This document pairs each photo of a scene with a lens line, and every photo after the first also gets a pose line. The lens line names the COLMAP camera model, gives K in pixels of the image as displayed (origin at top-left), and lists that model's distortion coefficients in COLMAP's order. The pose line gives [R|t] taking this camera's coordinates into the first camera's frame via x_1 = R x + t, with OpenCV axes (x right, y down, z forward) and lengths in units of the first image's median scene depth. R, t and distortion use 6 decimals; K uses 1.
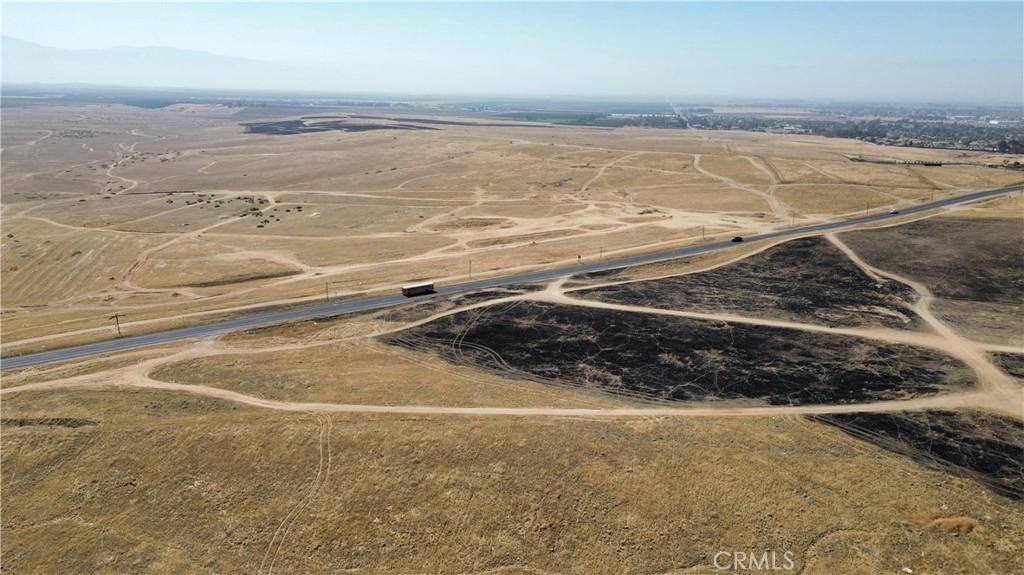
lens RADIAL K [[725.6, 0, 515.9], [0, 725.6, 288.3], [0, 0, 1]] dist [0.072054, -0.069375]
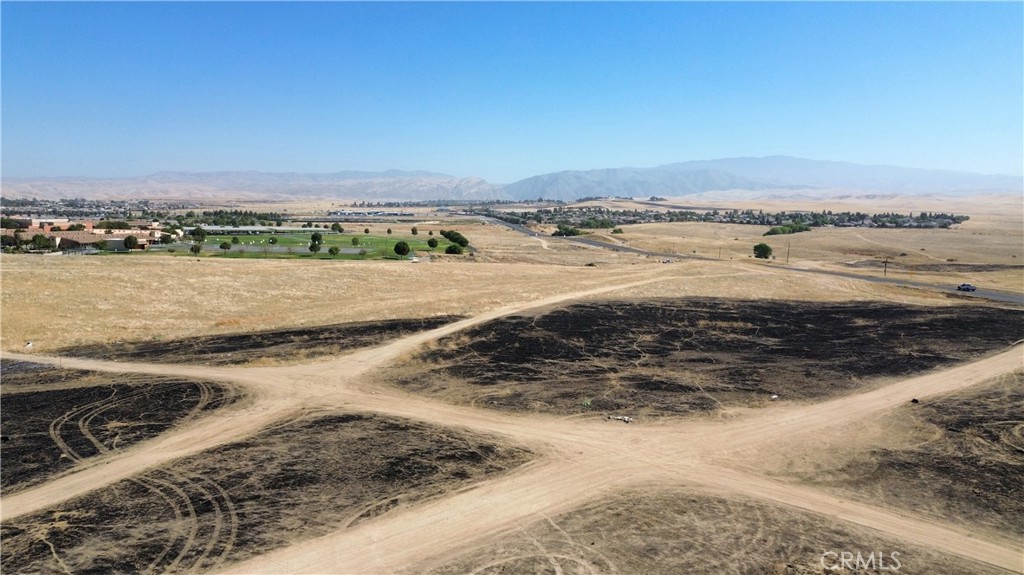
lens RADIAL K [[725.6, 0, 515.9], [0, 725.6, 288.3], [0, 0, 1]] dist [0.072054, -0.069375]
pose [[-0.399596, 0.087863, -0.912471, 0.722639], [-0.257276, 0.944640, 0.203629, -0.007323], [0.879848, 0.316127, -0.354869, 0.908270]]
